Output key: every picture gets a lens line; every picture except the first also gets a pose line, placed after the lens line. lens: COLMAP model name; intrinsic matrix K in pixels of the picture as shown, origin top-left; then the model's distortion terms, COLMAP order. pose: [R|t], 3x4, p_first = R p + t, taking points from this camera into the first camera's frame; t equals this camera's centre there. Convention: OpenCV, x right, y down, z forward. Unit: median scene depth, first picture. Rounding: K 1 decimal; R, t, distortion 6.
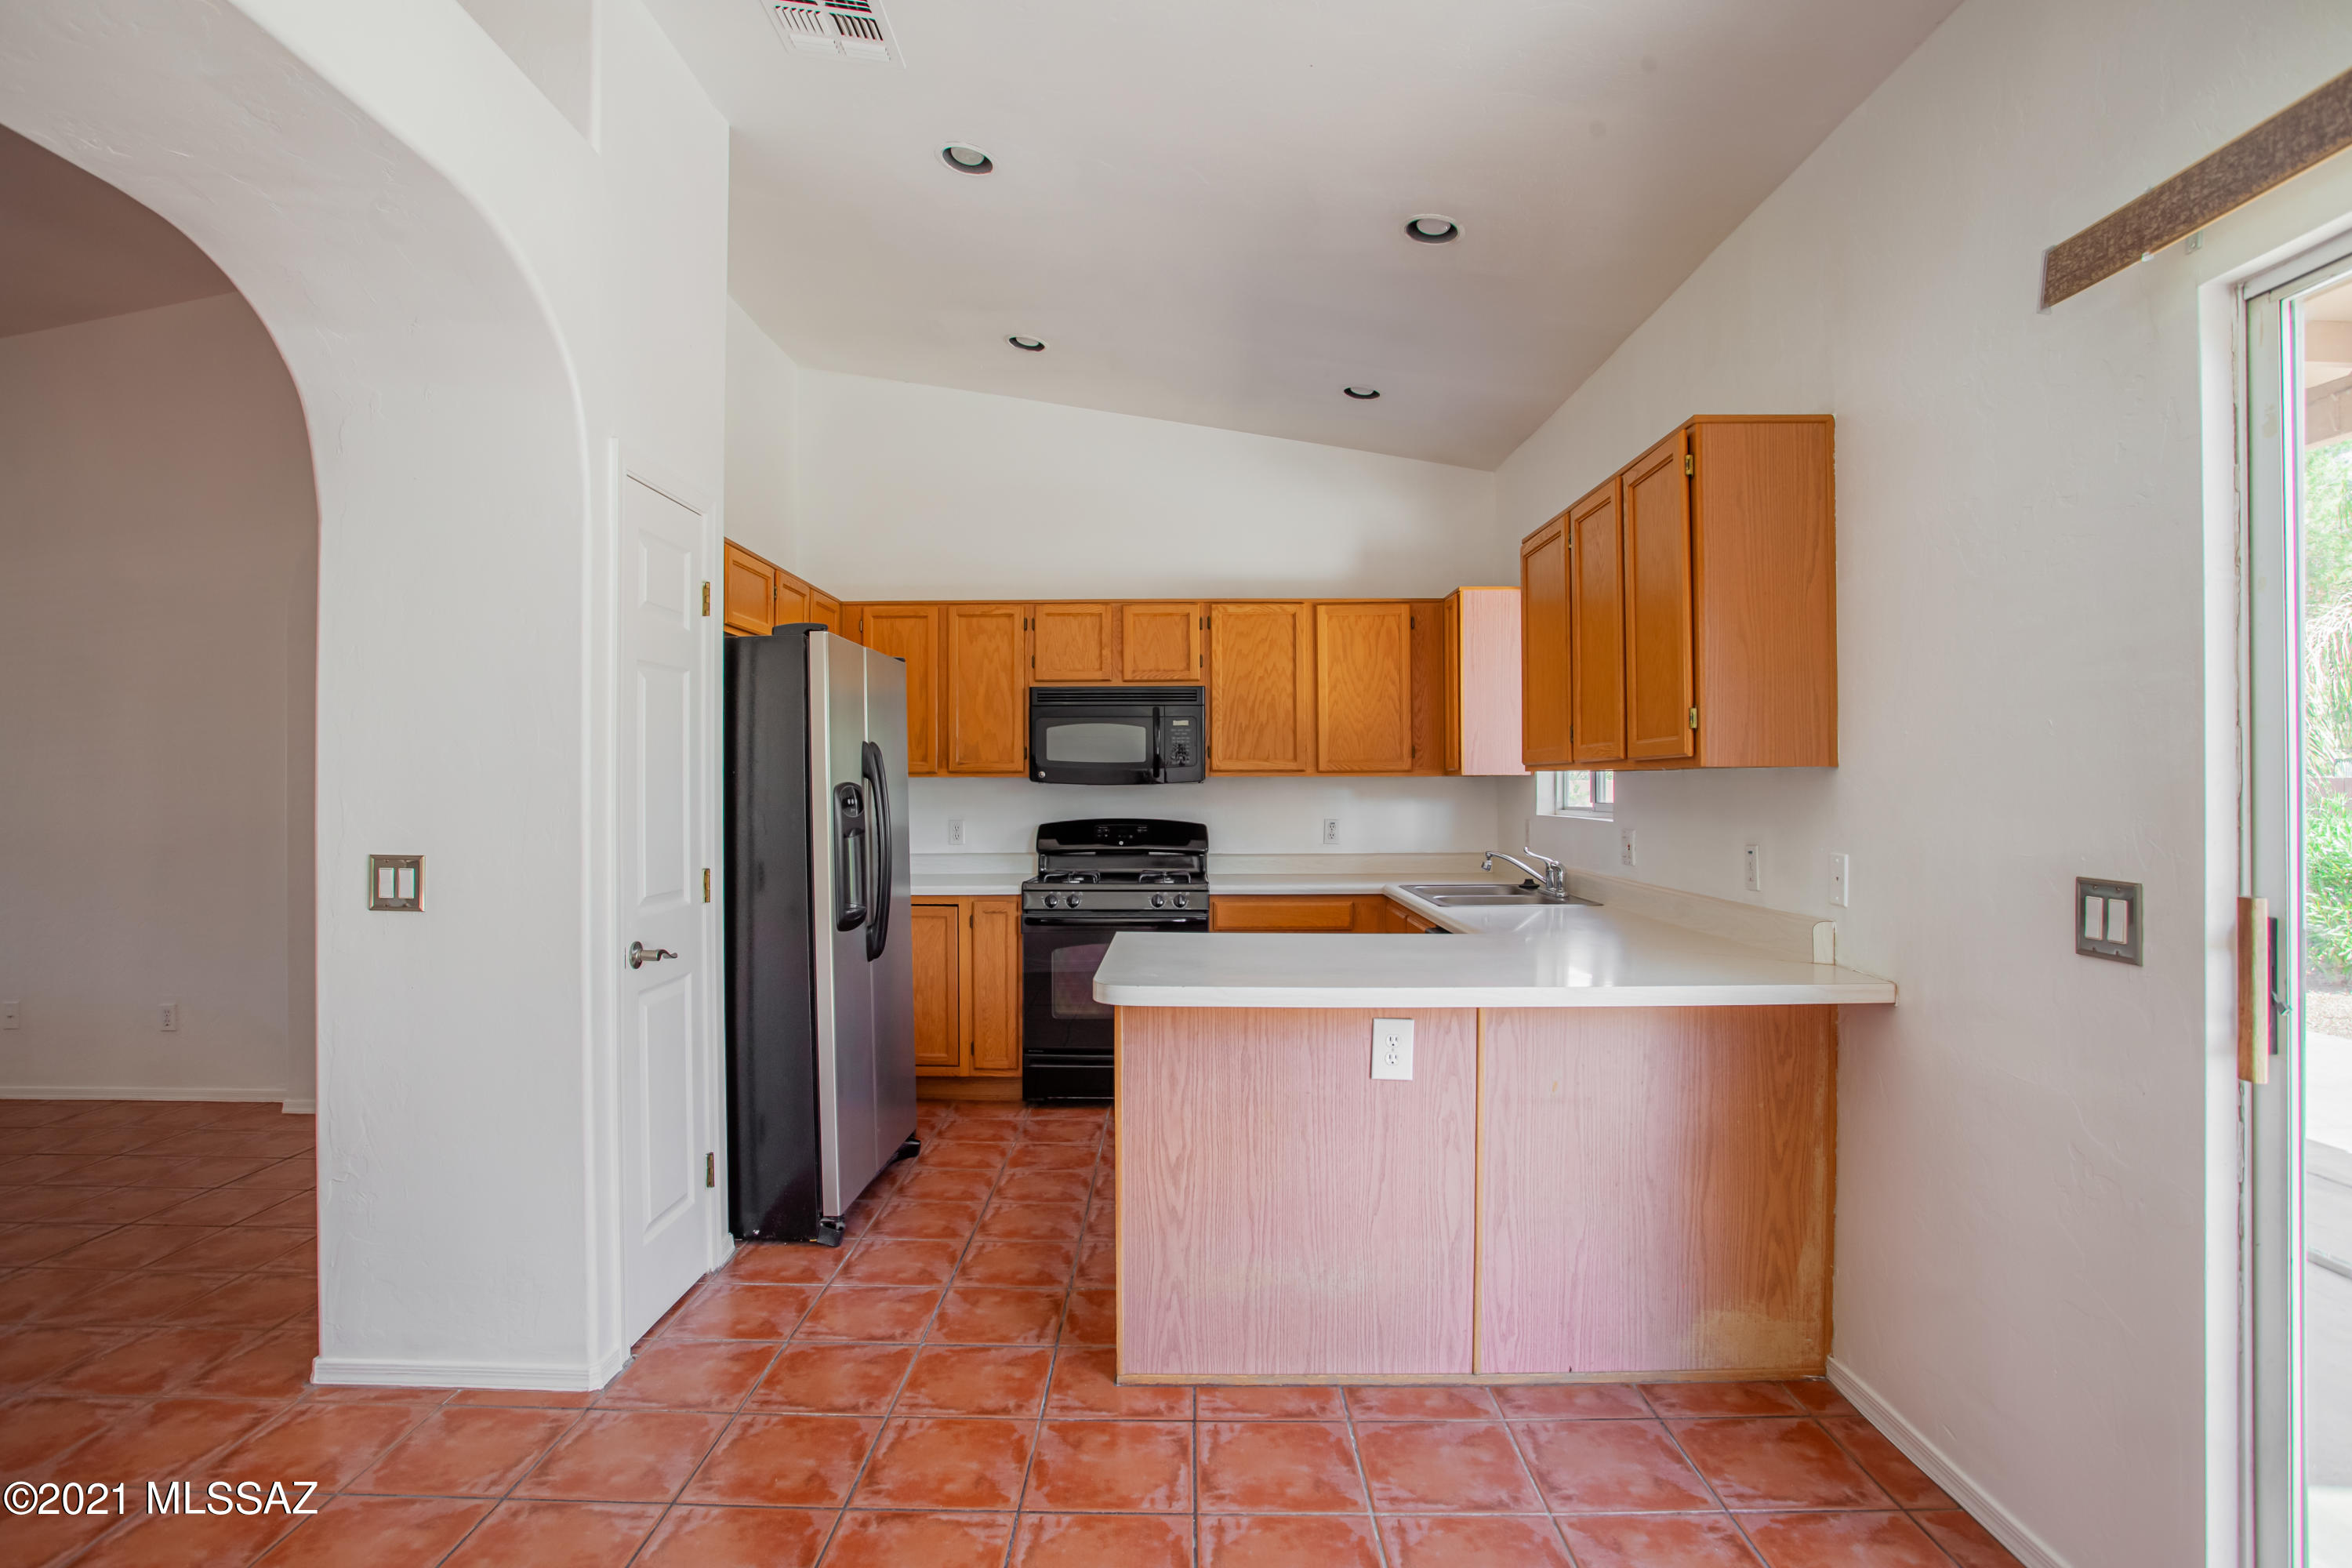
lens RADIAL K [[1191.0, 0, 1163.8], [0, 1191.0, 774.7], [0, 0, 1]] dist [-0.065248, 0.026497]
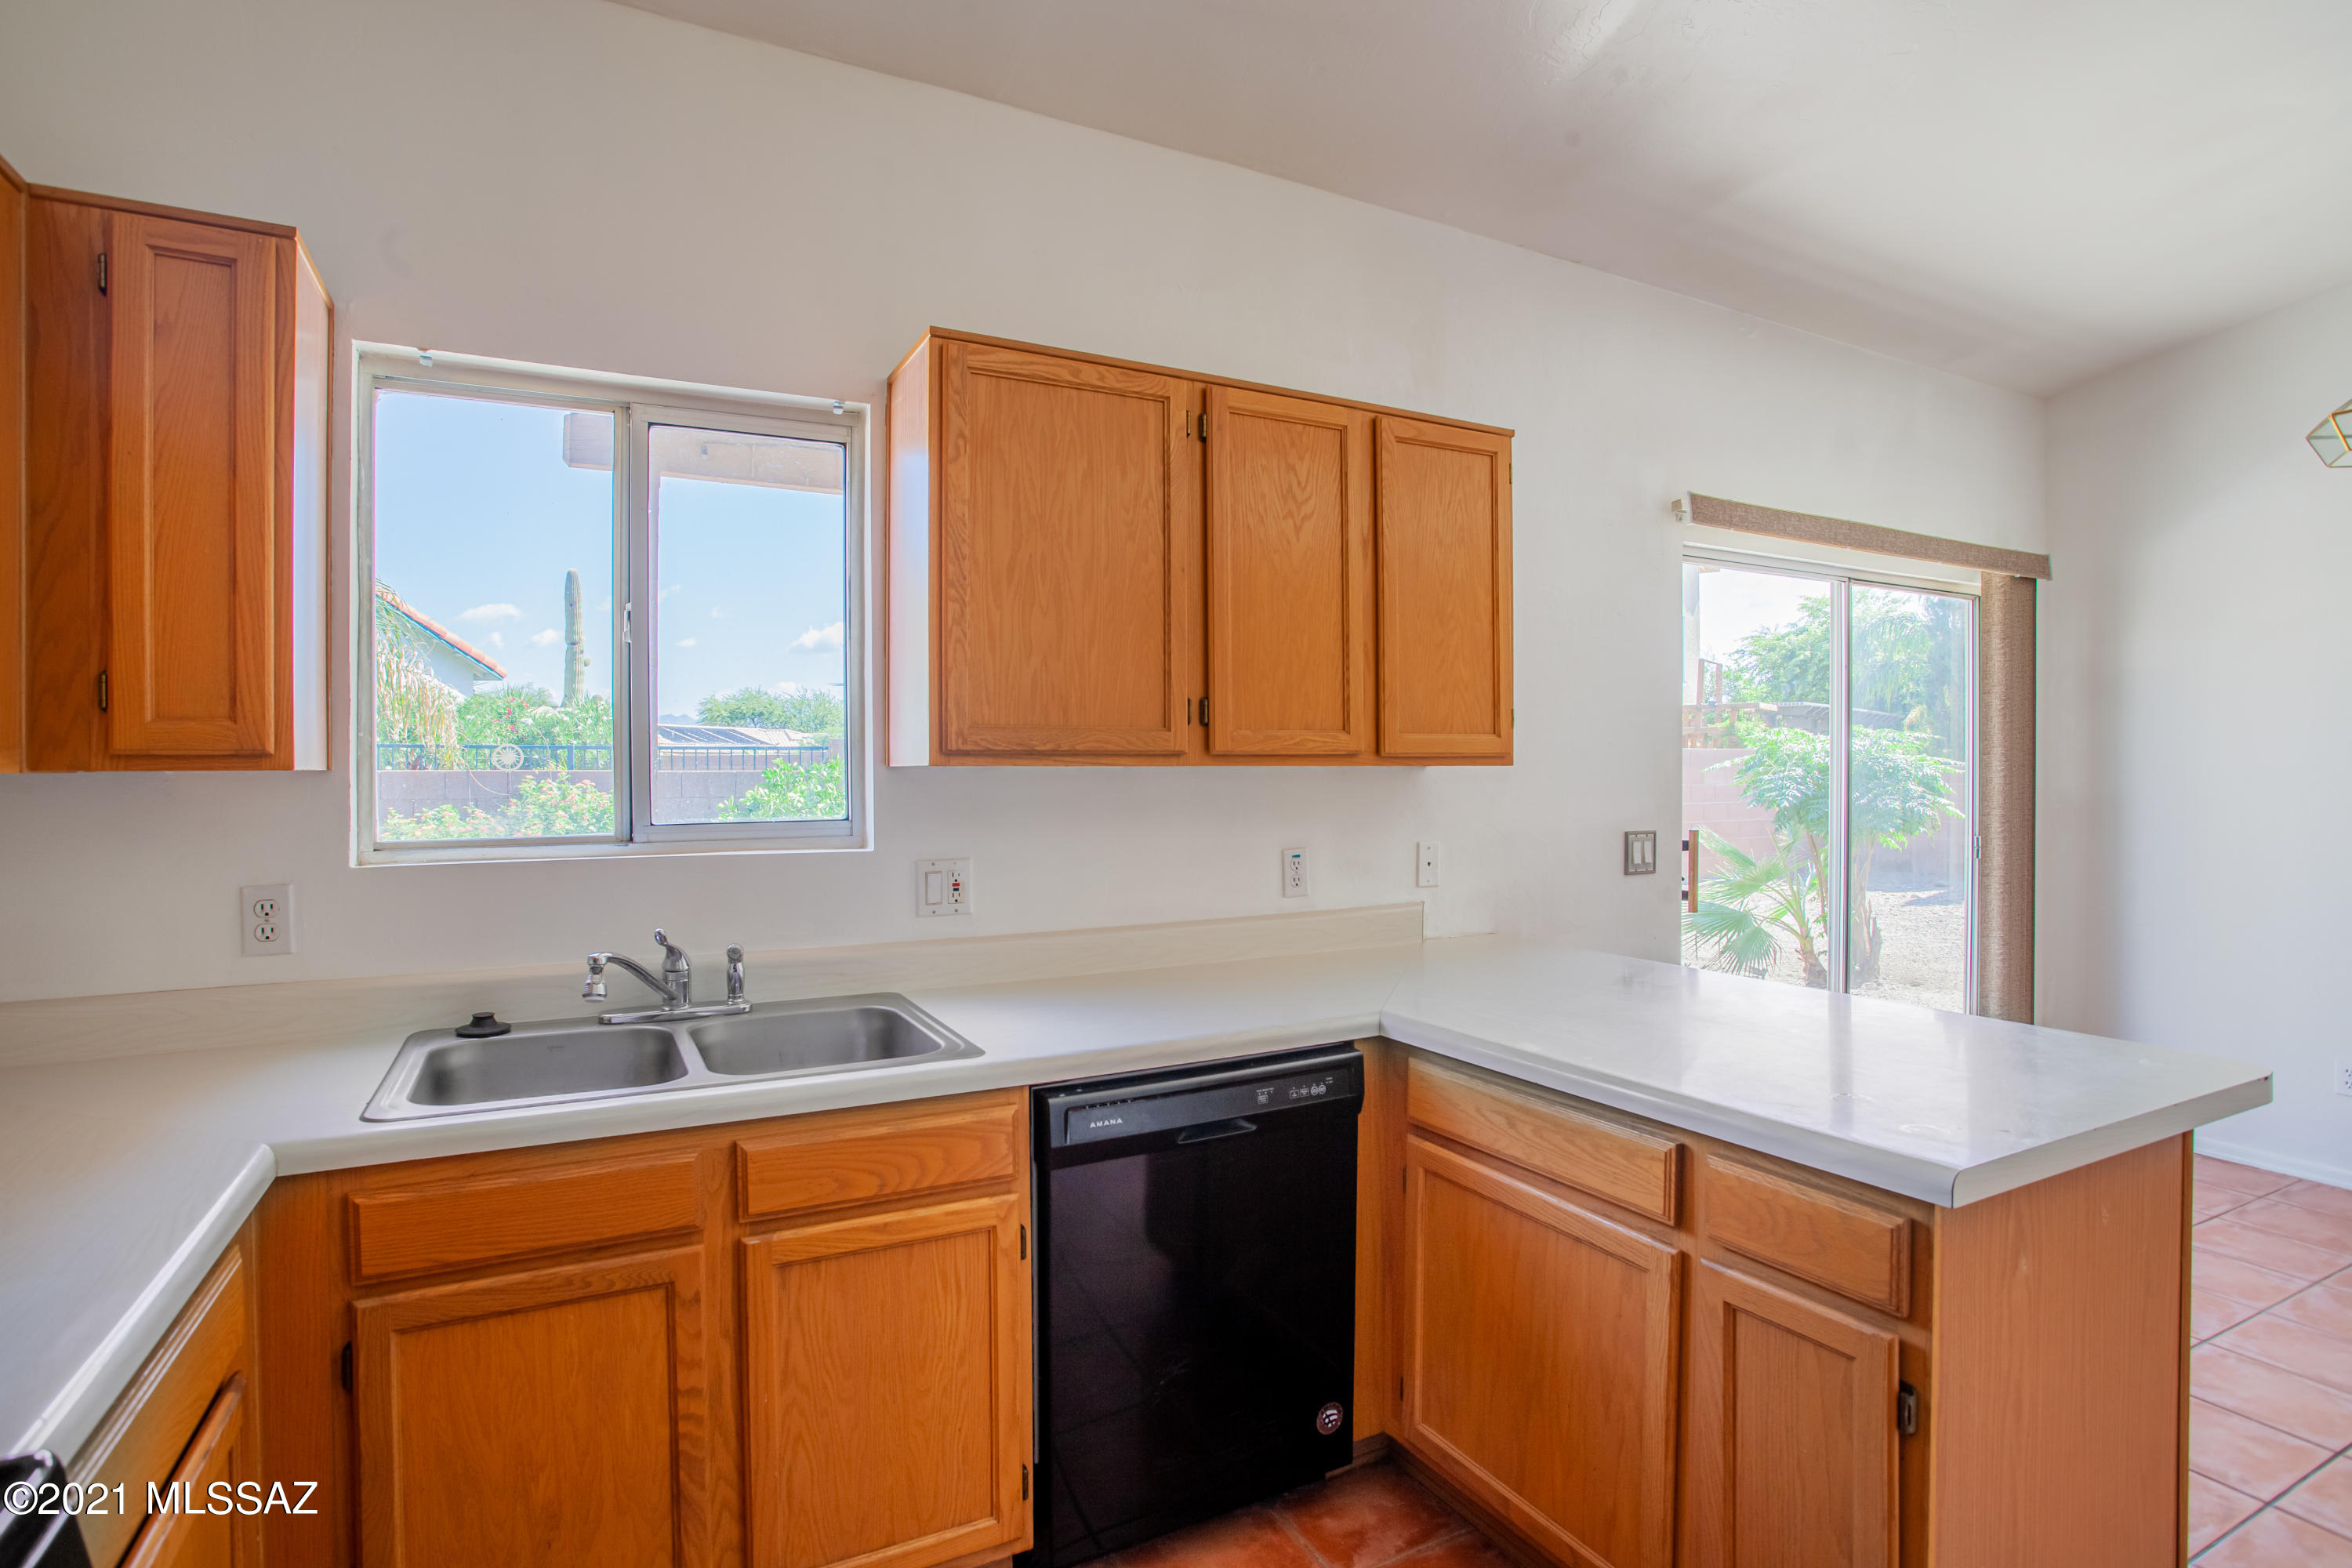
lens RADIAL K [[1191.0, 0, 1231.2], [0, 1191.0, 754.2], [0, 0, 1]] dist [-0.065248, 0.026497]
pose [[-0.502889, 0.012448, 0.864262, -0.190116], [-0.002790, 0.999868, -0.016025, 0.000667], [-0.864347, -0.010470, -0.502787, 0.996848]]
